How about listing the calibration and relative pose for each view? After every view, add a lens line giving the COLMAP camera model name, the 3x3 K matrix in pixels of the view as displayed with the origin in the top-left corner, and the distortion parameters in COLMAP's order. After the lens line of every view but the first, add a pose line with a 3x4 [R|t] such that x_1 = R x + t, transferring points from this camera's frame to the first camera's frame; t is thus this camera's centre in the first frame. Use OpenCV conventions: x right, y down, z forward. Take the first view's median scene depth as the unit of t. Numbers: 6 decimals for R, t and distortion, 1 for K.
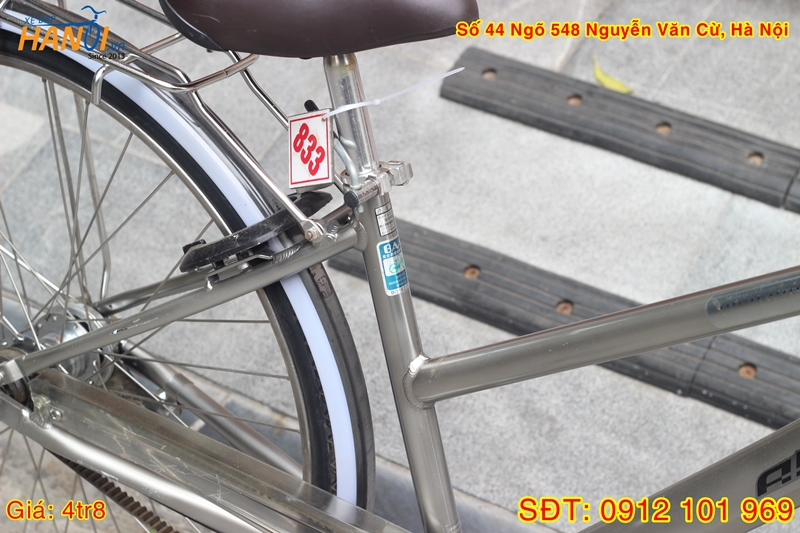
lens RADIAL K [[1936.7, 0, 399.6], [0, 1936.7, 266.2], [0, 0, 1]] dist [-0.067156, -0.092270]
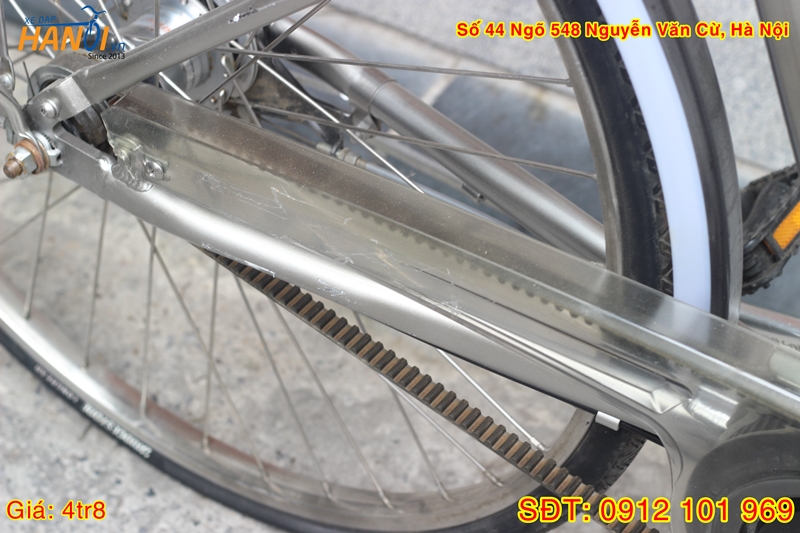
lens RADIAL K [[1936.7, 0, 399.6], [0, 1936.7, 266.2], [0, 0, 1]] dist [-0.067156, -0.092270]
pose [[0.989868, -0.060374, -0.128519, -0.036347], [0.086022, 0.975081, 0.204491, -0.004250], [0.112970, -0.213475, 0.970395, 0.452203]]
